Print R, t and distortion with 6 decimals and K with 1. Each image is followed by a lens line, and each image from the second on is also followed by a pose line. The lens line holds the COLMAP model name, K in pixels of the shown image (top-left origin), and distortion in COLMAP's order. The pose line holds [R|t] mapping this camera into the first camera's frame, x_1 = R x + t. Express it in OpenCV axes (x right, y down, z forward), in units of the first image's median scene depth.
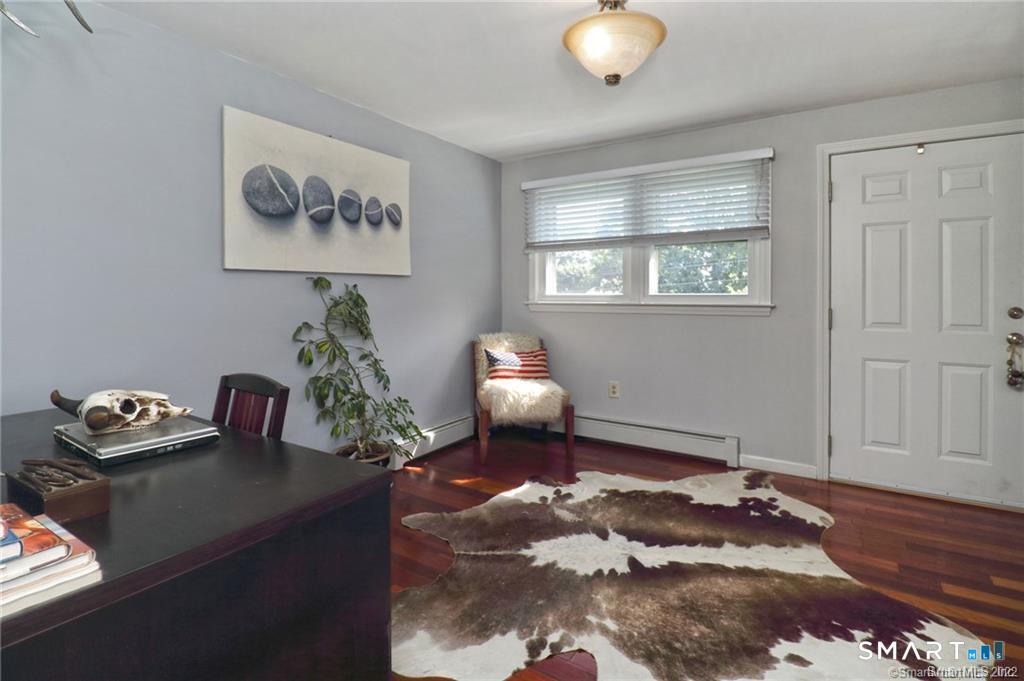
lens RADIAL K [[498.8, 0, 515.6], [0, 498.8, 292.3], [0, 0, 1]] dist [0.000602, -0.000166]
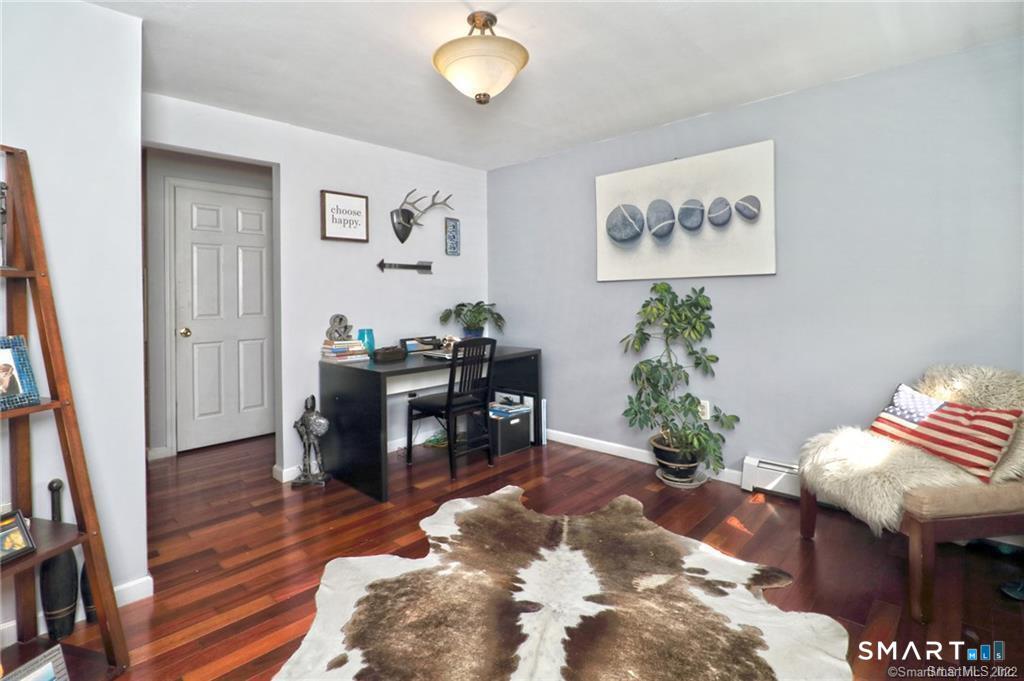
lens RADIAL K [[498.8, 0, 515.6], [0, 498.8, 292.3], [0, 0, 1]] dist [0.000602, -0.000166]
pose [[-0.186698, -0.007501, -0.982389, 0.927851], [0.014933, 0.999834, -0.010472, -0.000036], [0.982304, -0.016625, -0.186555, 0.962333]]
